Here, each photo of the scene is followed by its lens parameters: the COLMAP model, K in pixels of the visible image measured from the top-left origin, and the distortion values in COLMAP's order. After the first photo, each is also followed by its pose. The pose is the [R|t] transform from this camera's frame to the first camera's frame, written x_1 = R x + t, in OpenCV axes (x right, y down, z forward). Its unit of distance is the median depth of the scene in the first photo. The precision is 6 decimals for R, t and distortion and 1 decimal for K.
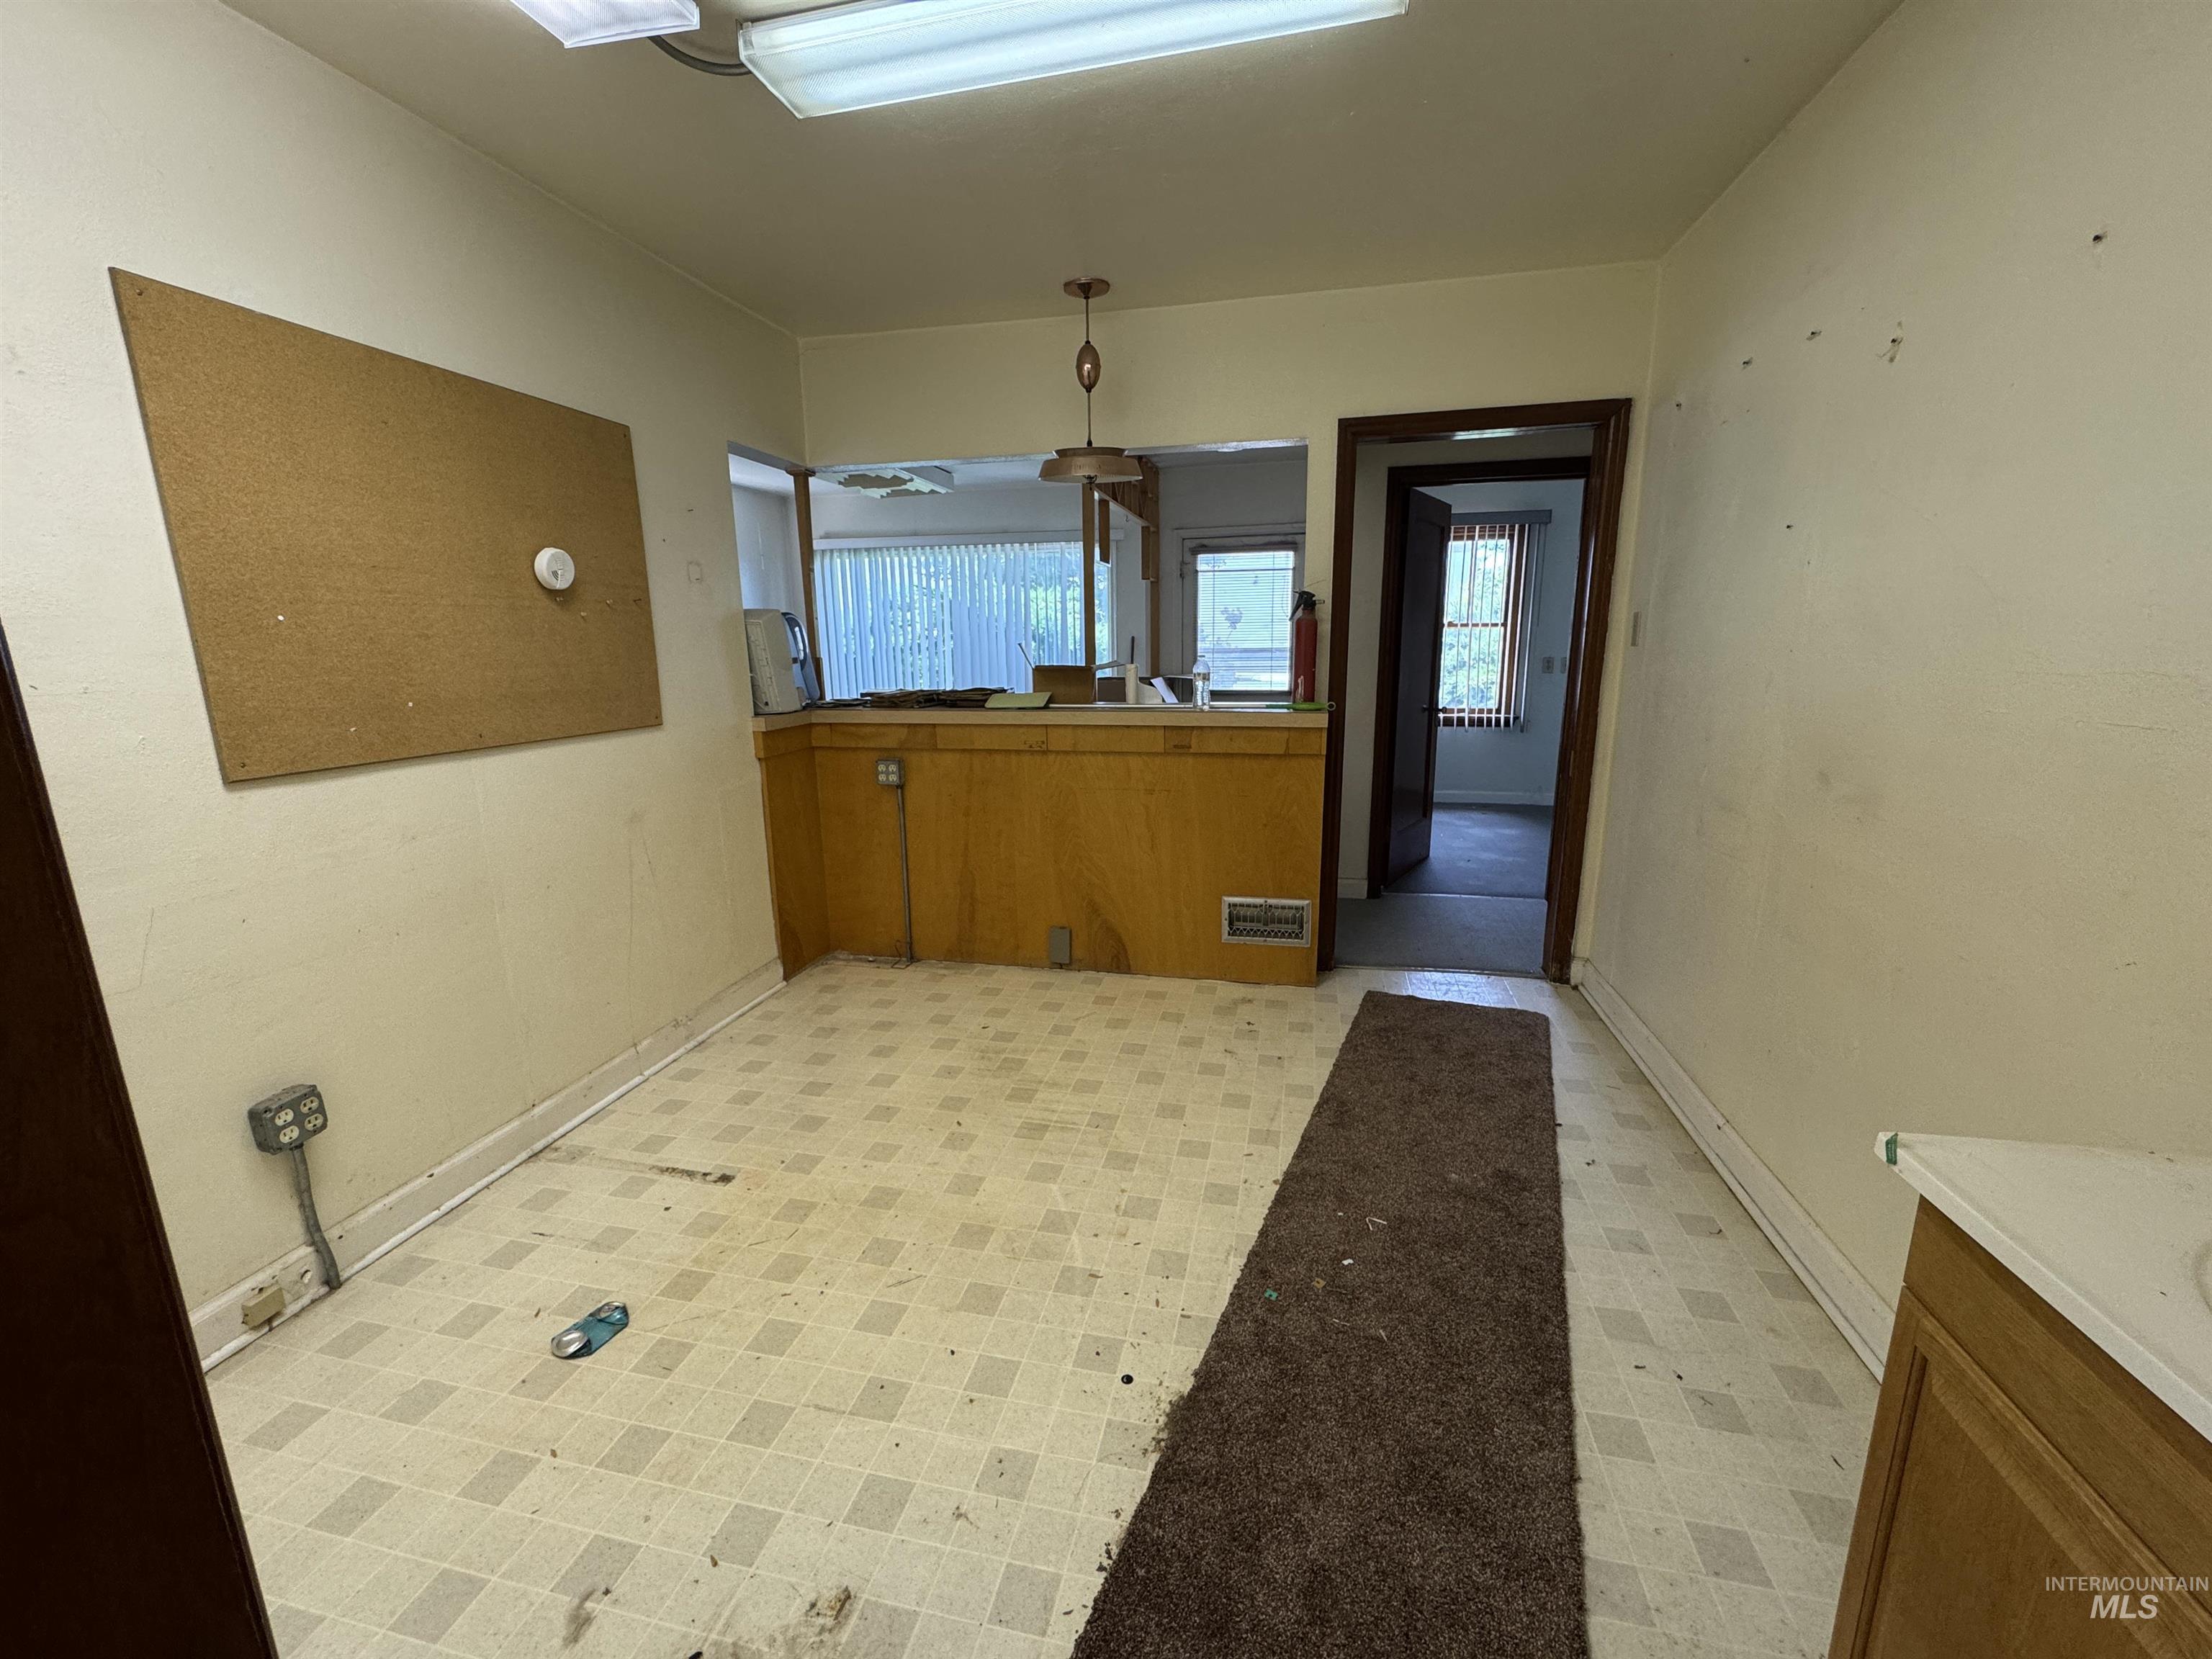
lens RADIAL K [[883.0, 0, 1108.7], [0, 883.0, 824.7], [0, 0, 1]] dist [-0.001342, 0.000138]
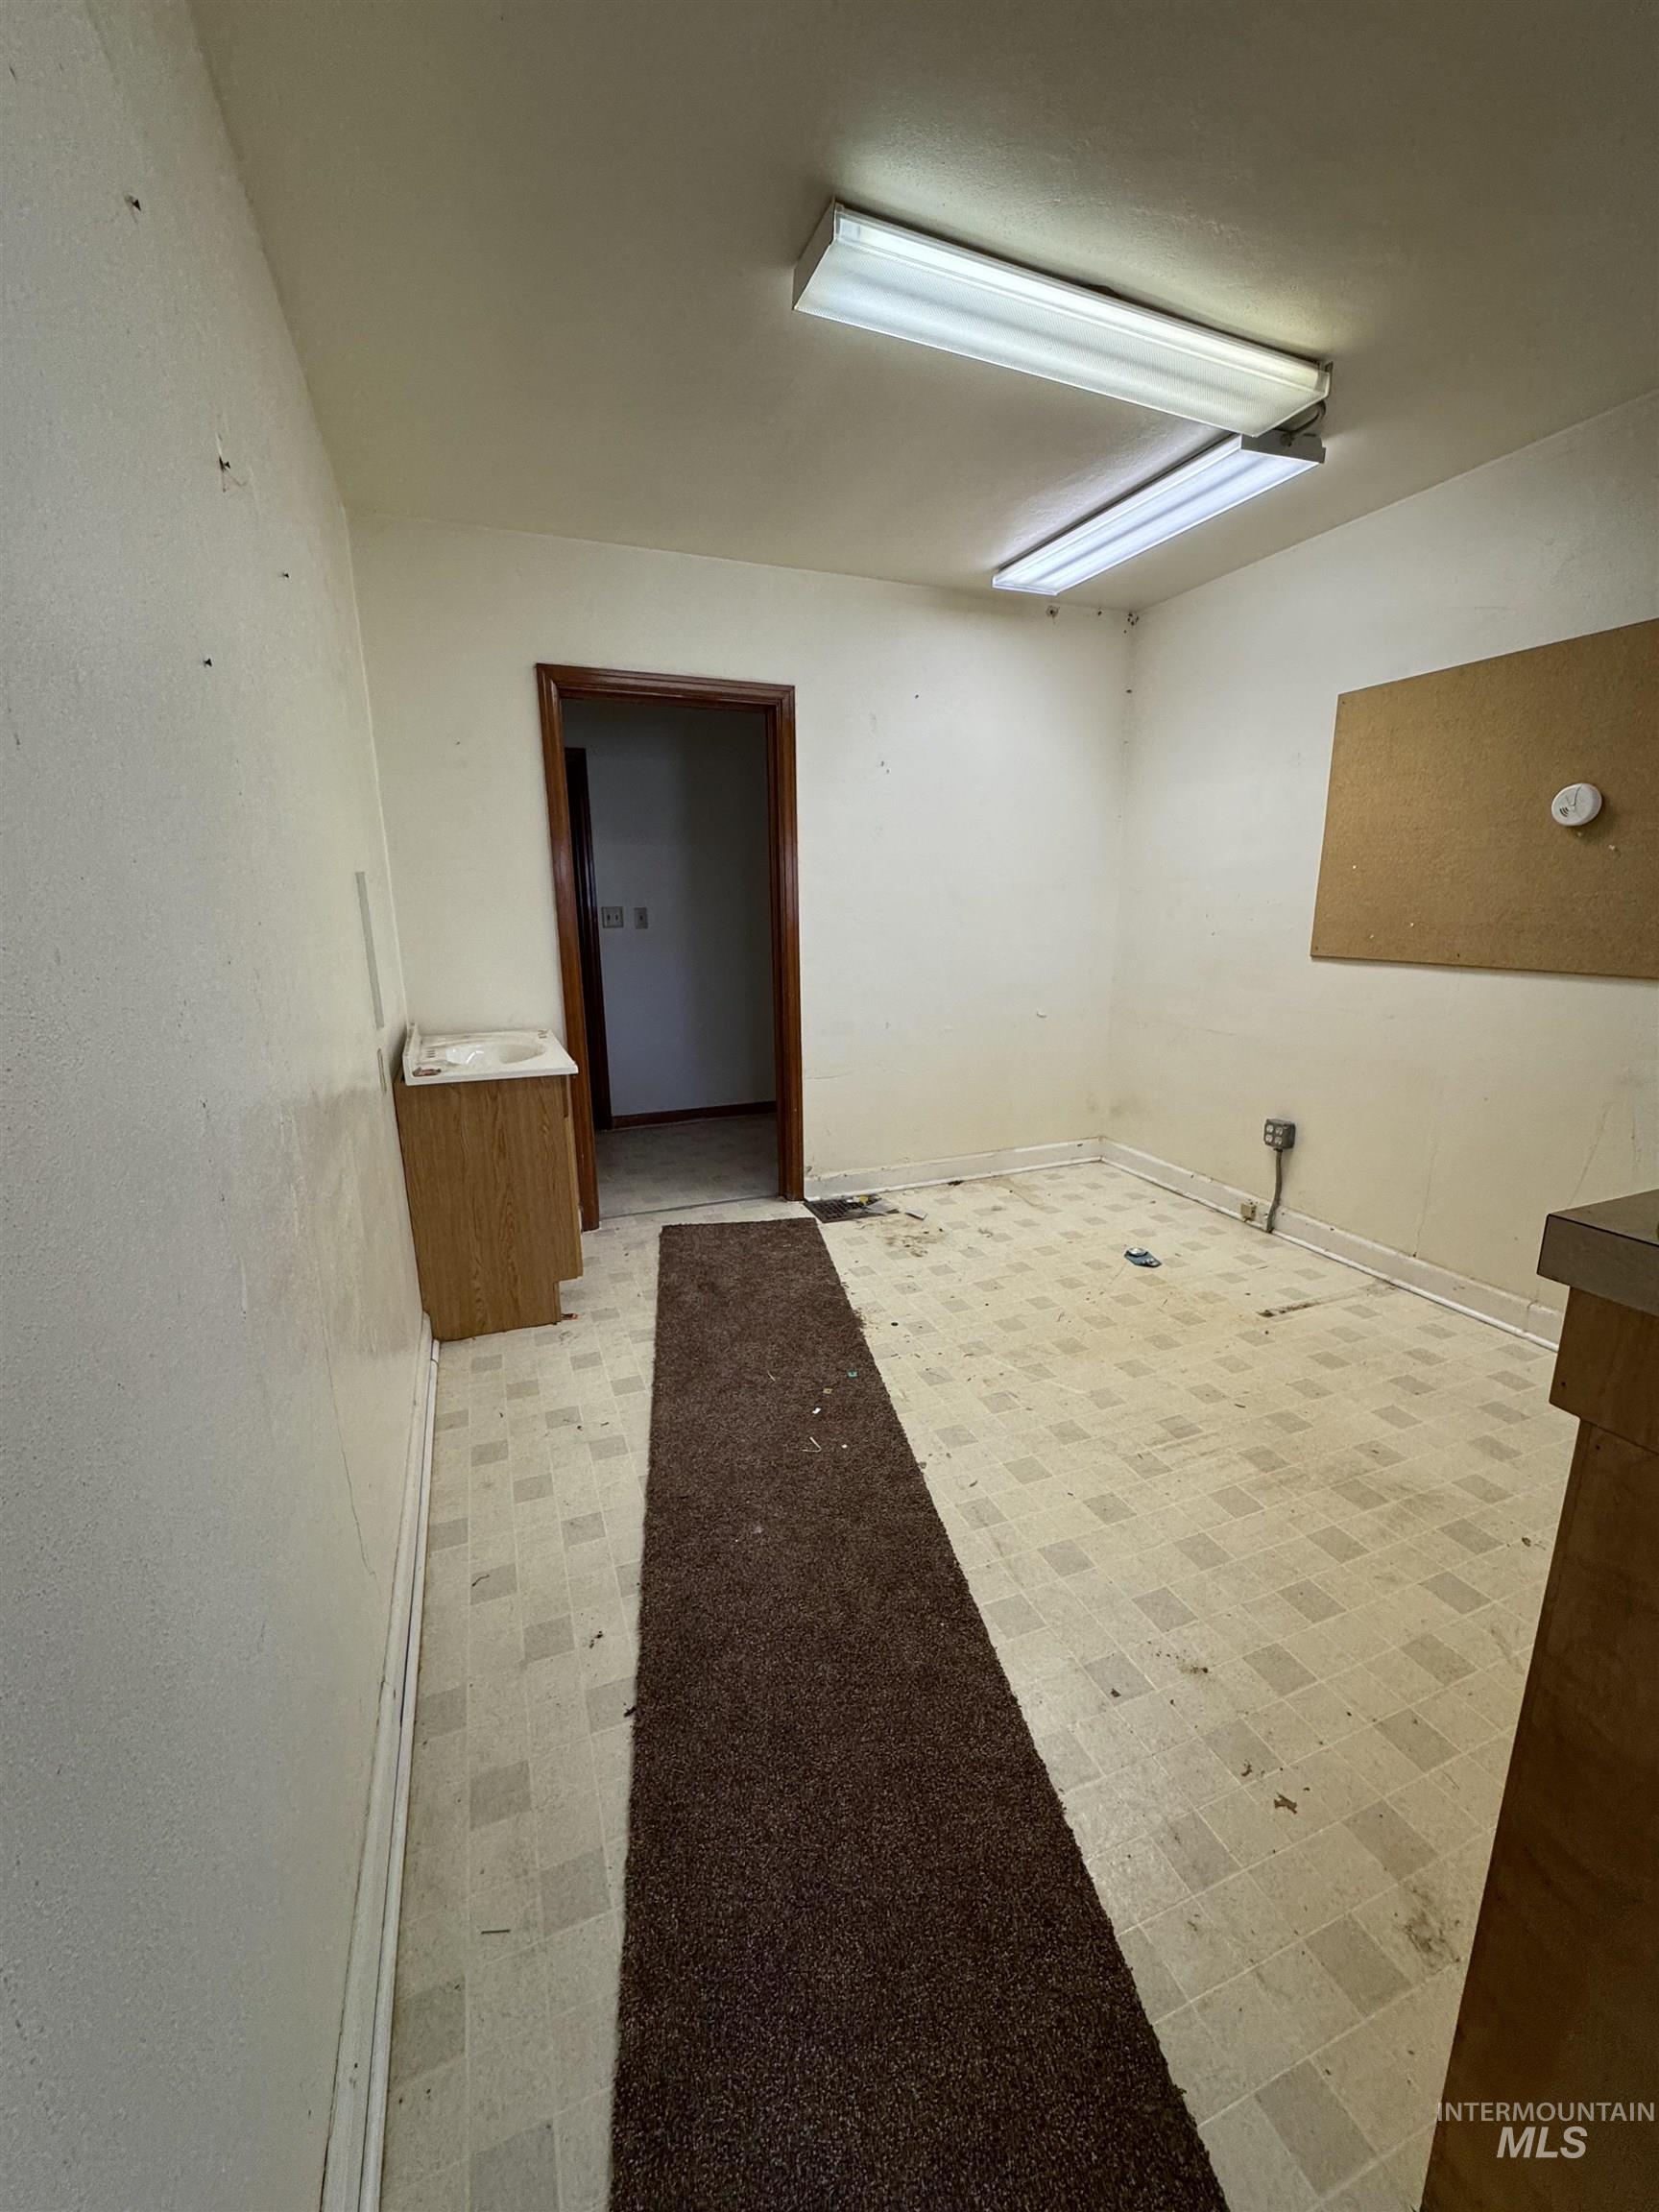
lens RADIAL K [[883.0, 0, 832.5], [0, 883.0, 1110.0], [0, 0, 1]] dist [-0.001342, 0.000138]
pose [[-0.825398, 0.151695, -0.543789, 0.721826], [-0.097315, 0.910575, 0.401725, -0.311092], [0.556101, 0.384502, -0.736824, 1.485232]]
